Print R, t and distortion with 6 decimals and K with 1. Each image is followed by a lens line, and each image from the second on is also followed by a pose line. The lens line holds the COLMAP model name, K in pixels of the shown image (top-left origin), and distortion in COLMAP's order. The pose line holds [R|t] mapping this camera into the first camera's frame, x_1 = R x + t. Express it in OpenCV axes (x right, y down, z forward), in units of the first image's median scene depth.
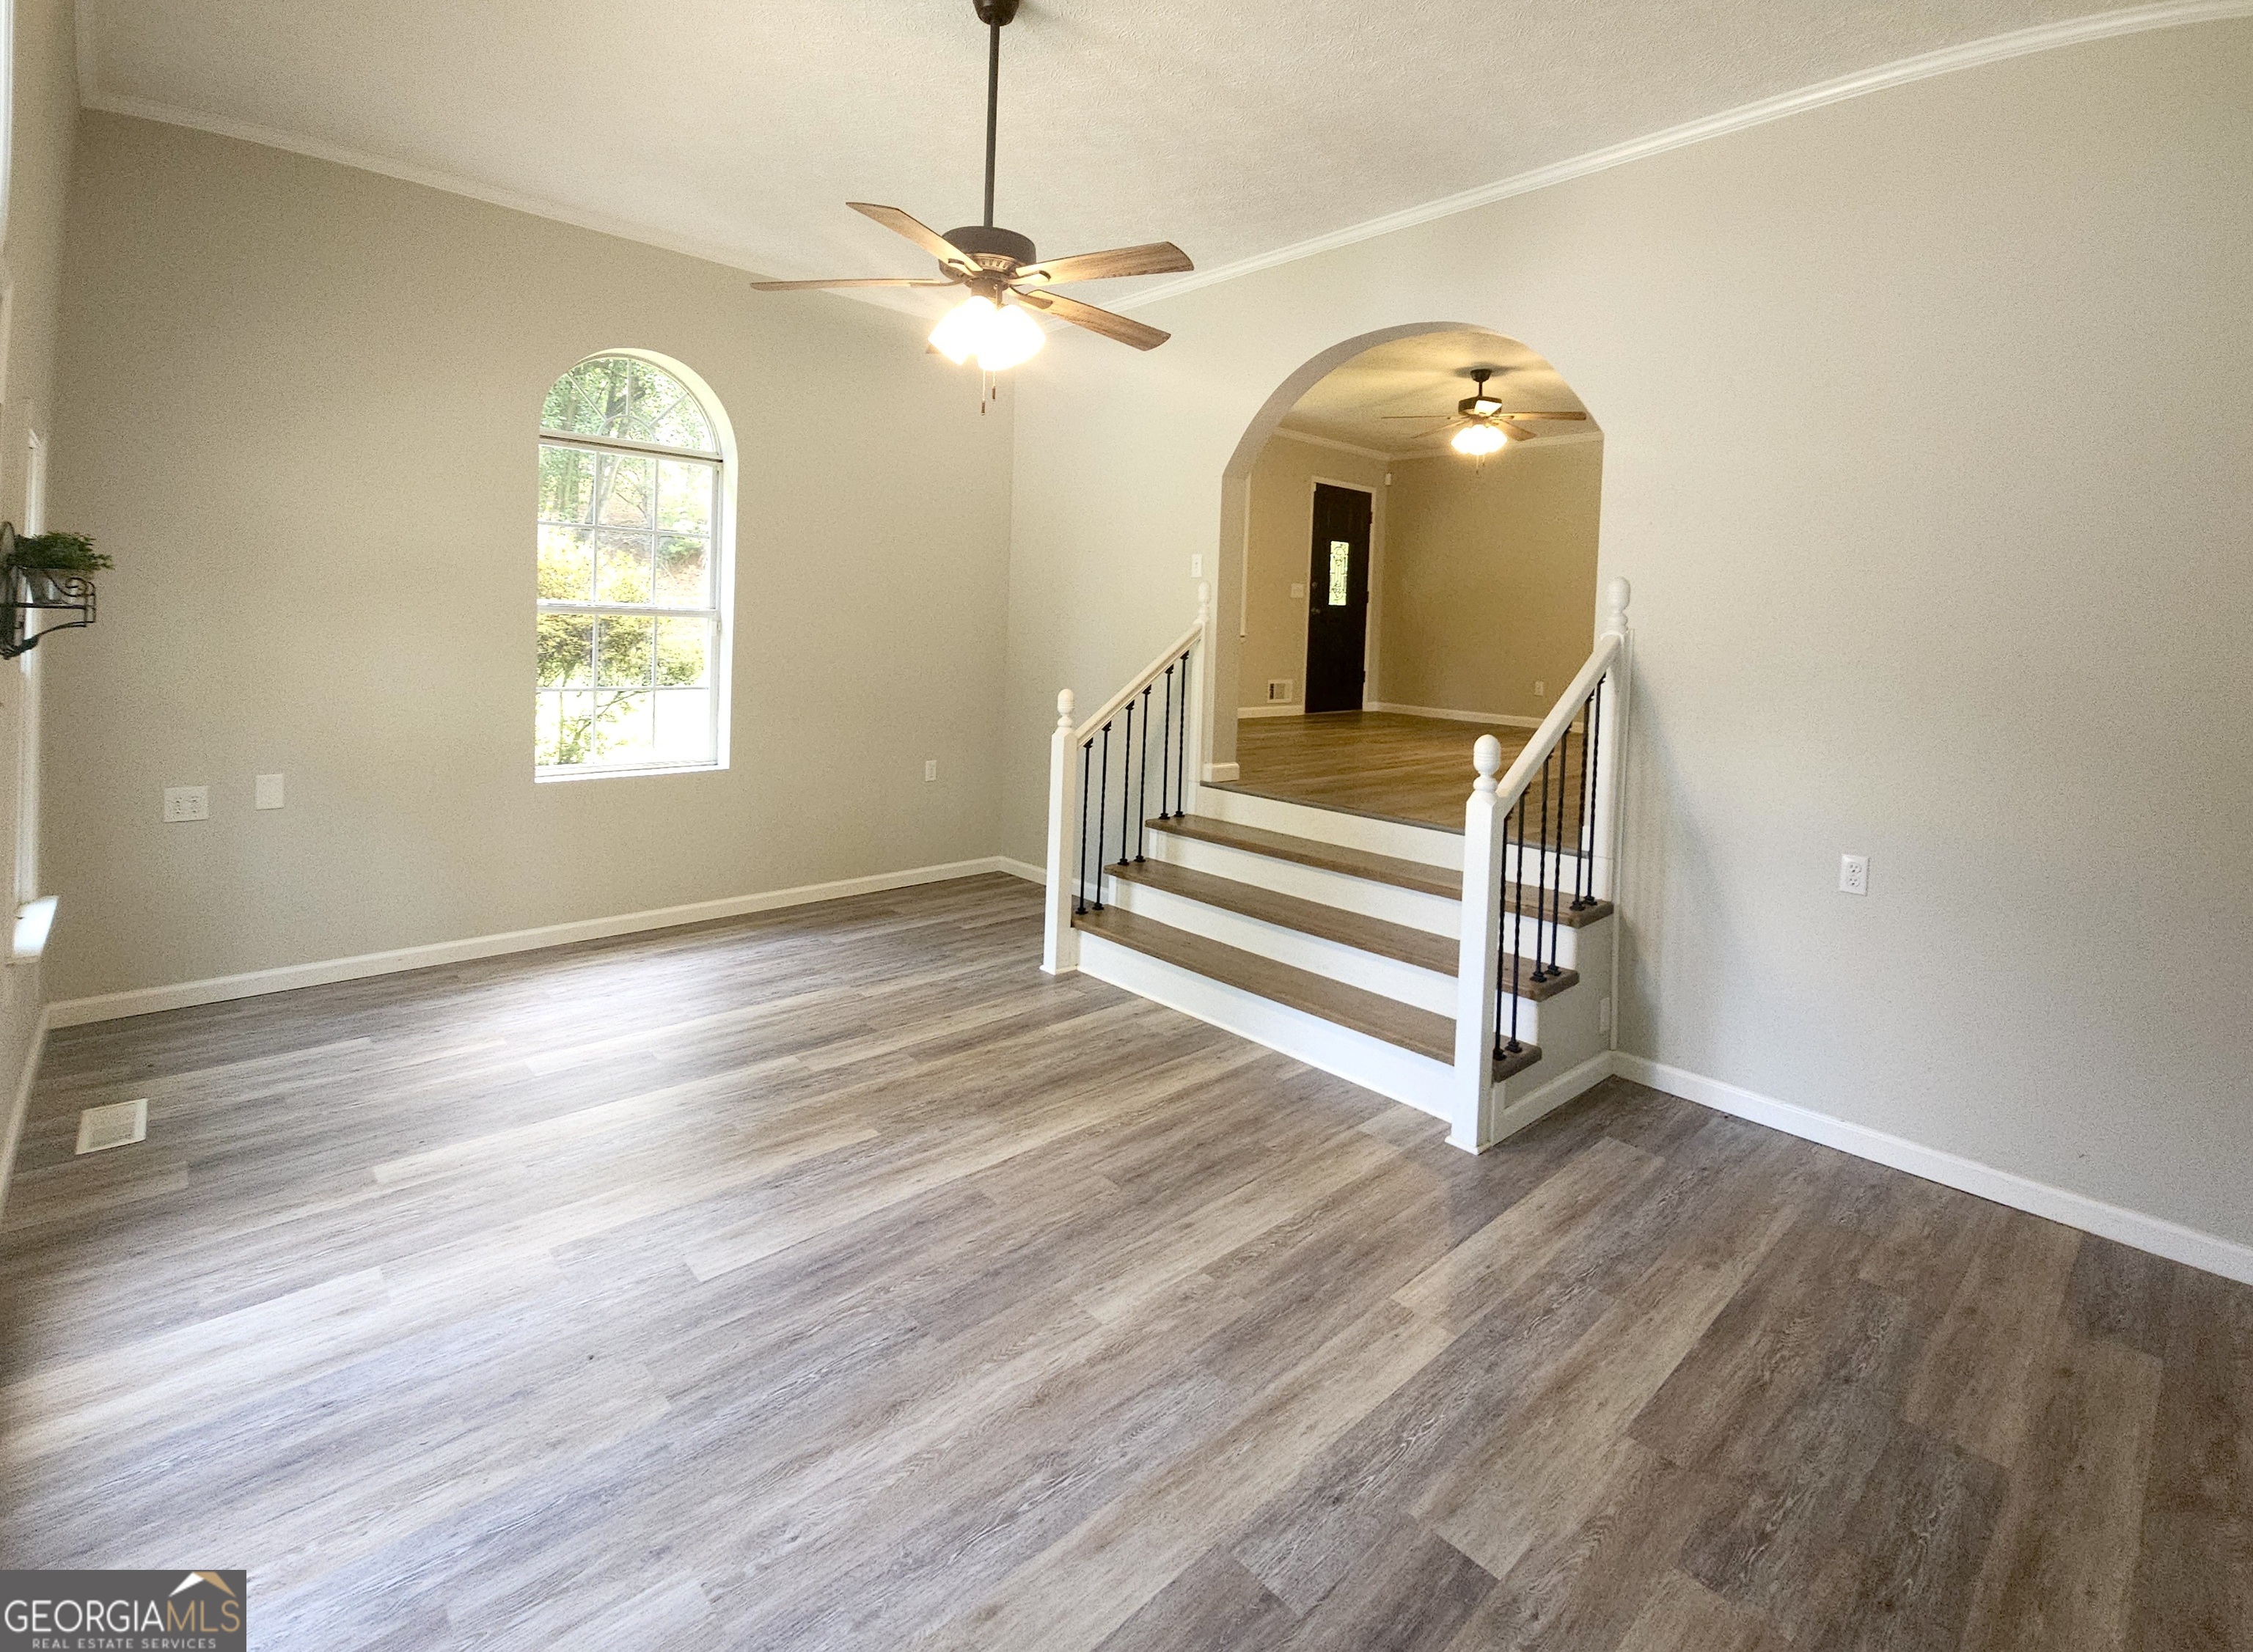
lens RADIAL K [[1041.1, 0, 1126.5], [0, 1041.1, 826.0], [0, 0, 1]] dist [0.000585, 0.000822]
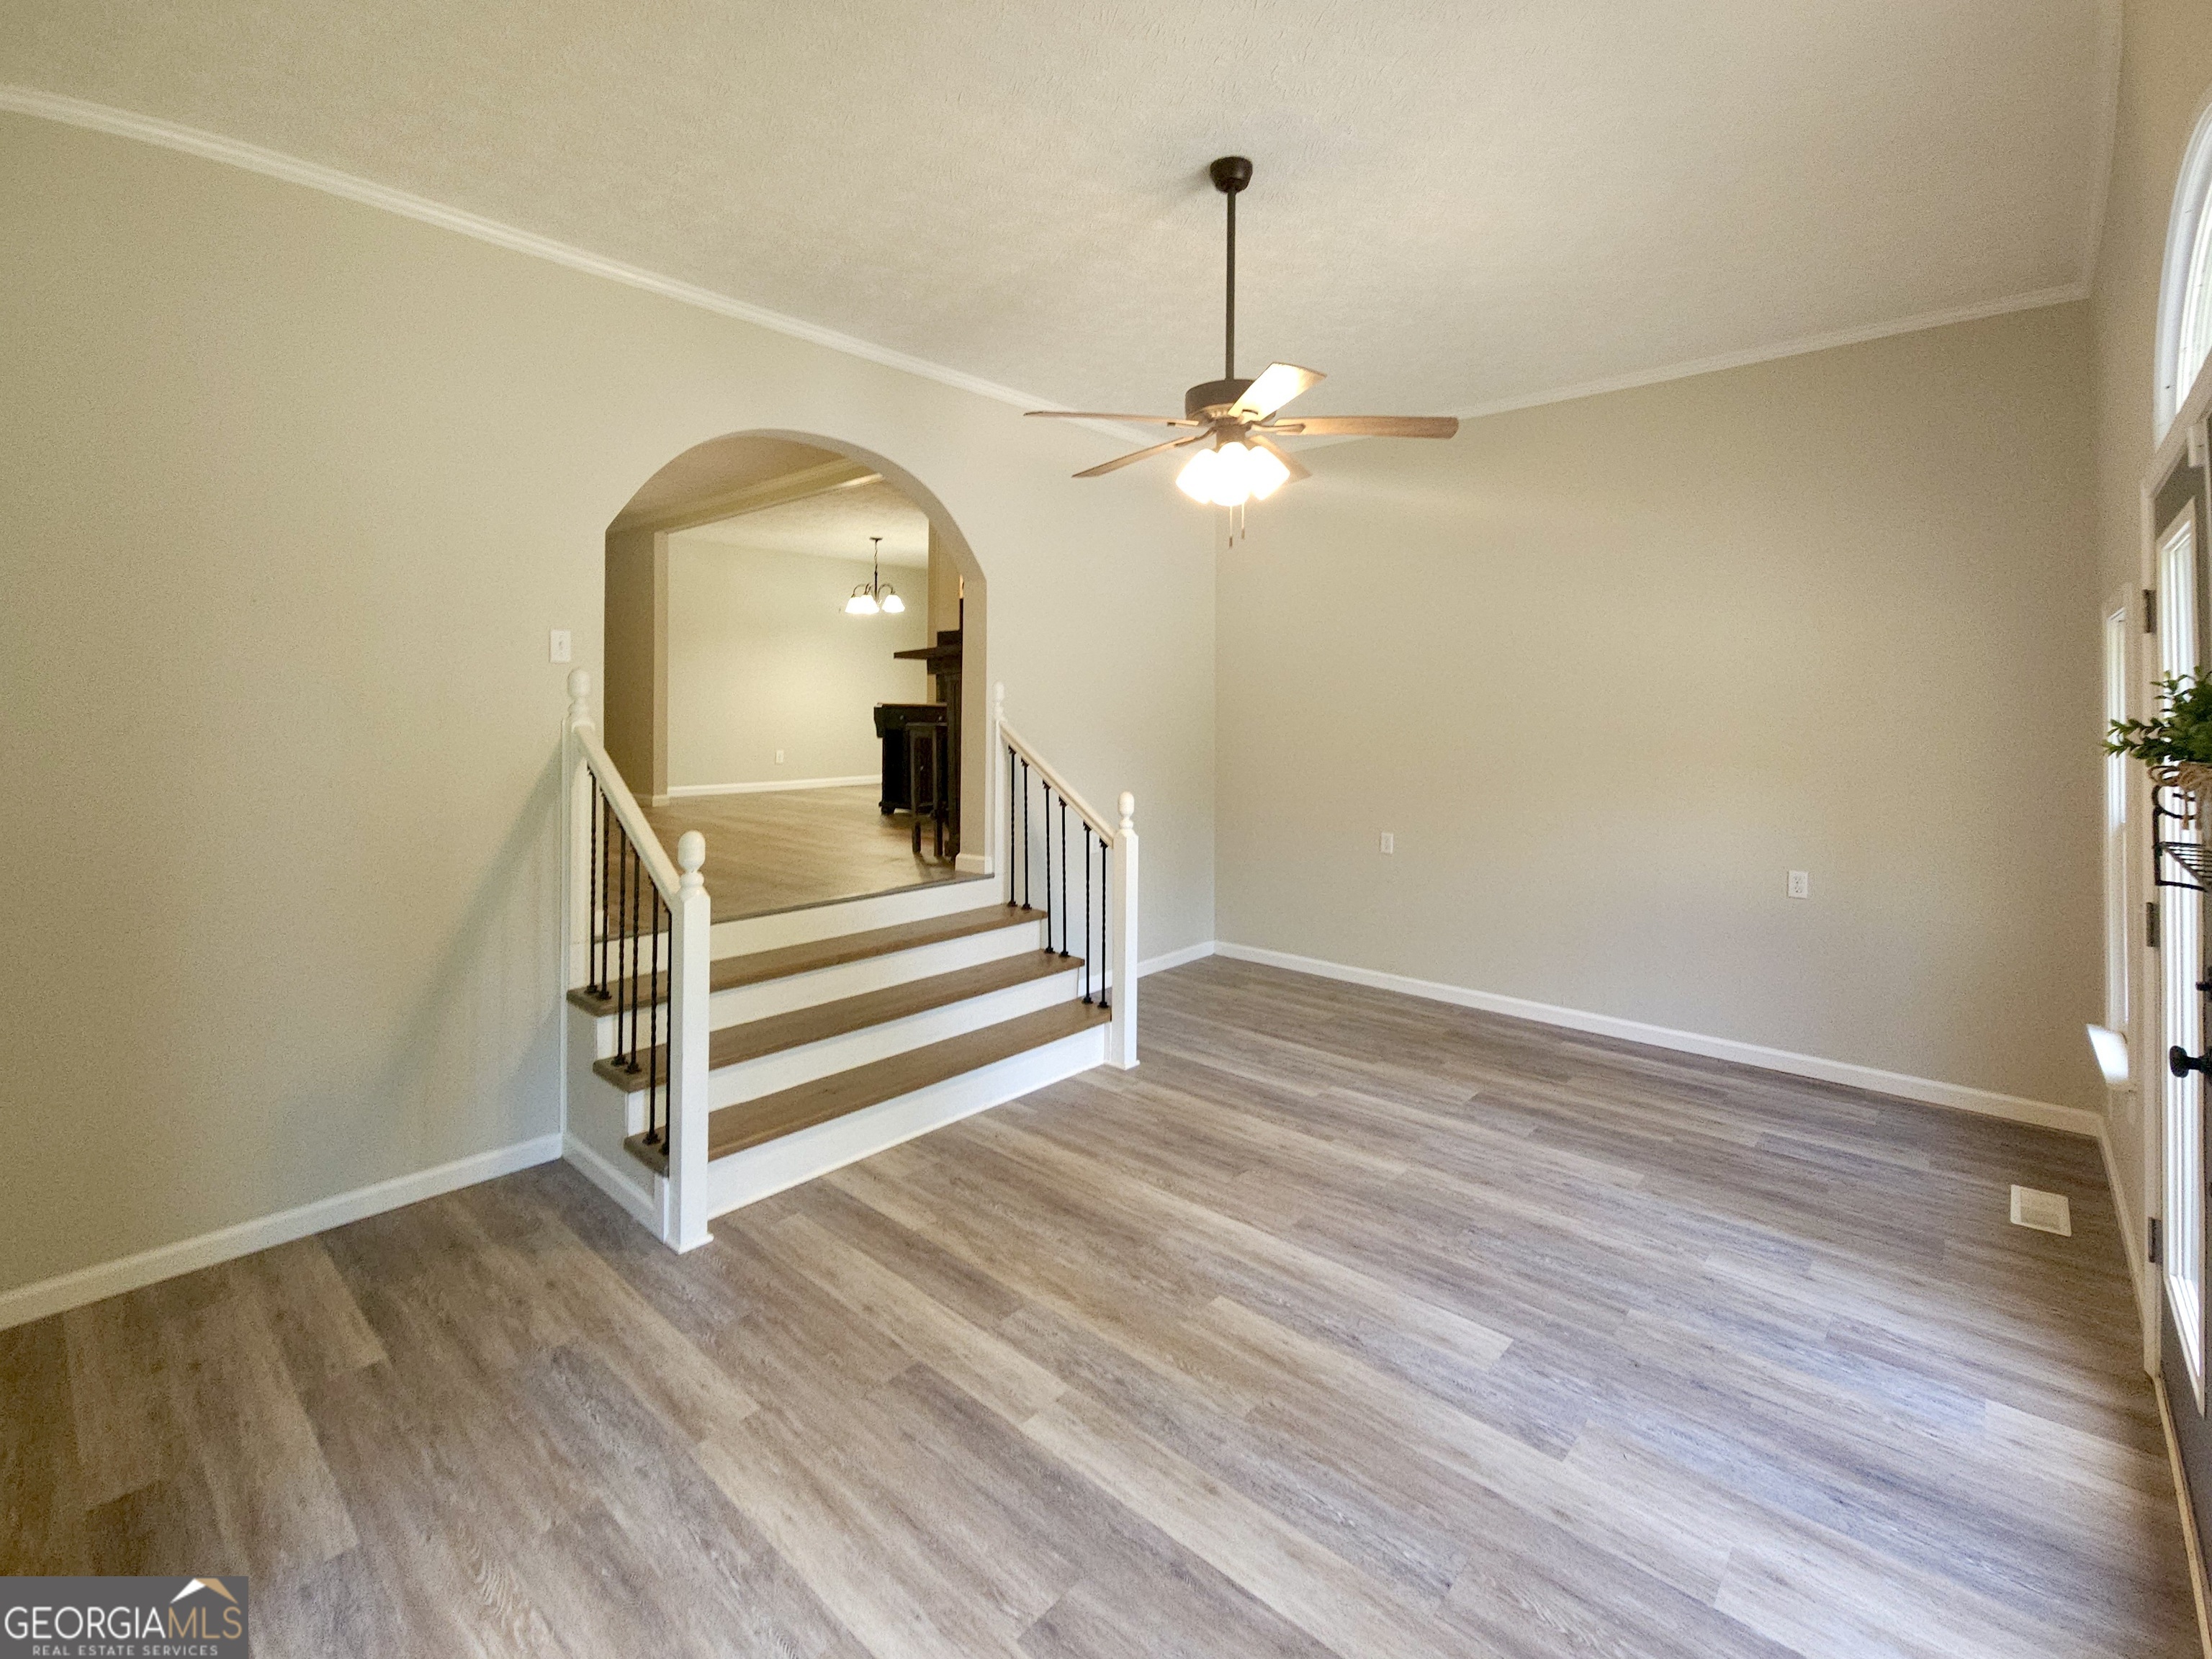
lens RADIAL K [[1000.3, 0, 1106.0], [0, 1000.3, 829.5], [0, 0, 1]] dist [-0.003837, -0.000678]
pose [[-0.108310, -0.152745, 0.982312, -1.220849], [0.185067, 0.967754, 0.170887, -0.318764], [-0.976739, 0.200302, -0.076549, 1.292688]]
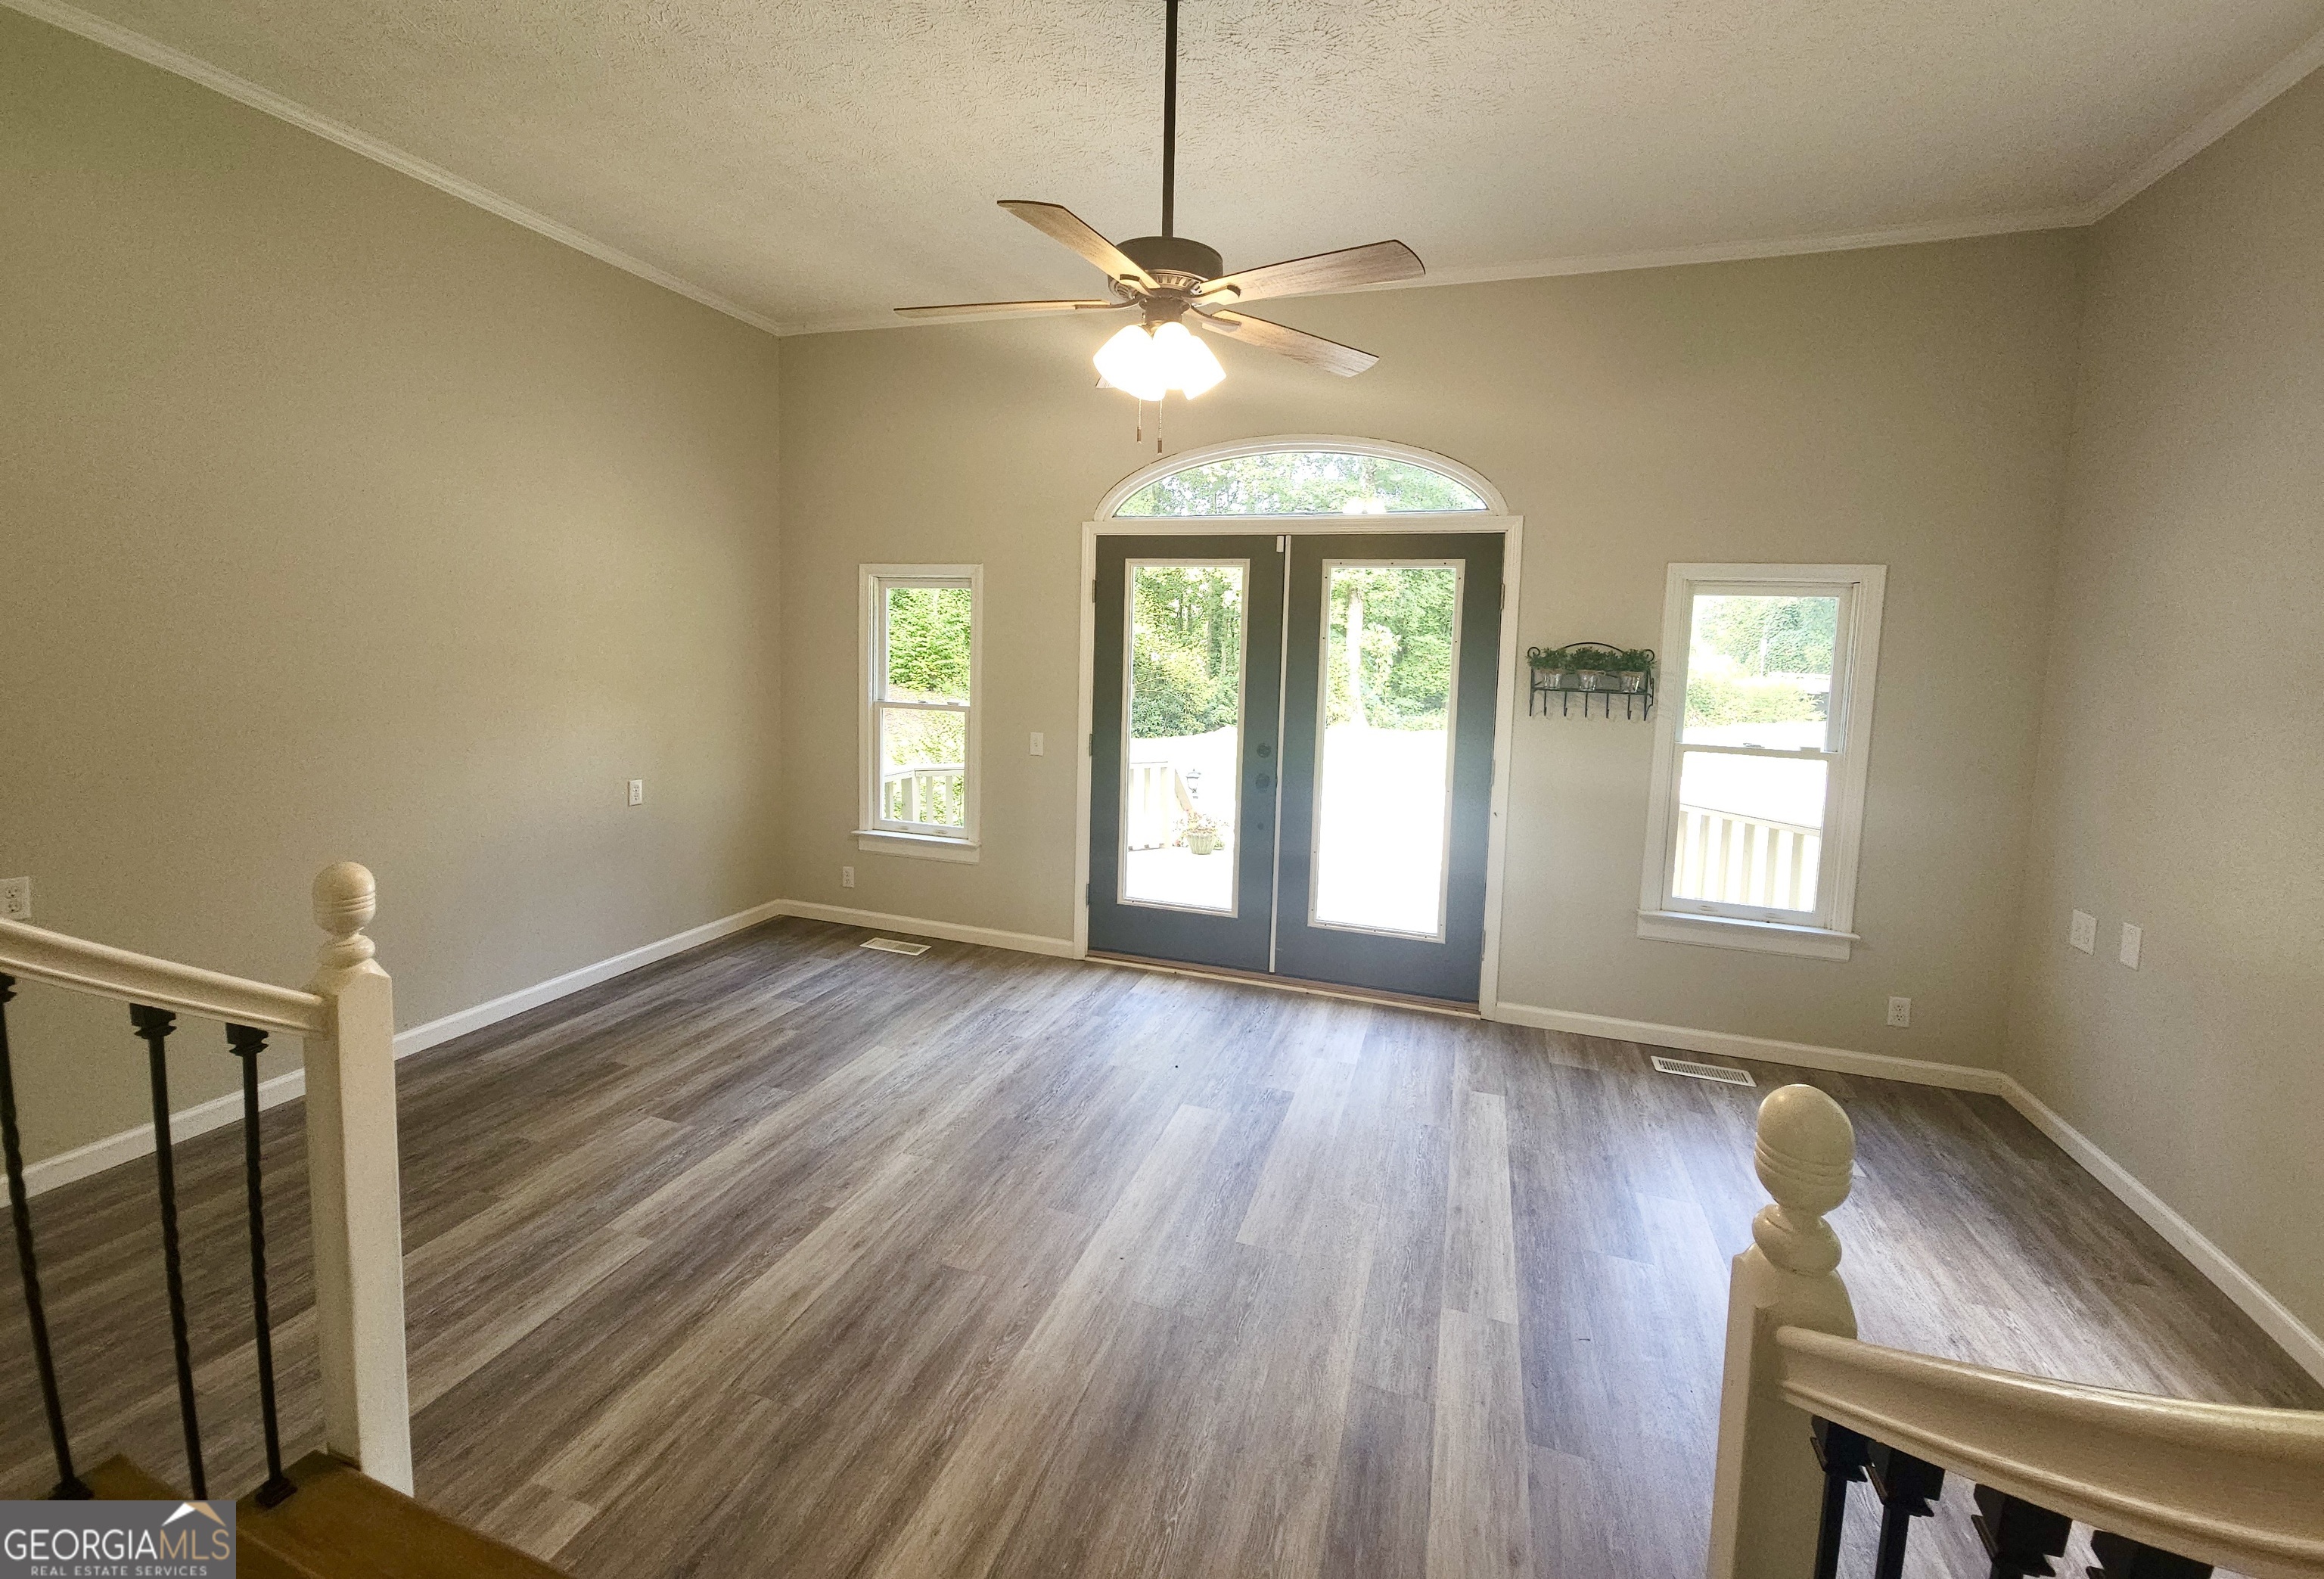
lens RADIAL K [[914.6, 0, 1163.9], [0, 914.6, 780.3], [0, 0, 1]] dist [0.001046, 0.000051]
pose [[-0.869430, 0.016523, -0.493779, 0.238645], [-0.153605, 0.940868, 0.301947, -0.365940], [0.469570, 0.338369, -0.815482, 1.766687]]
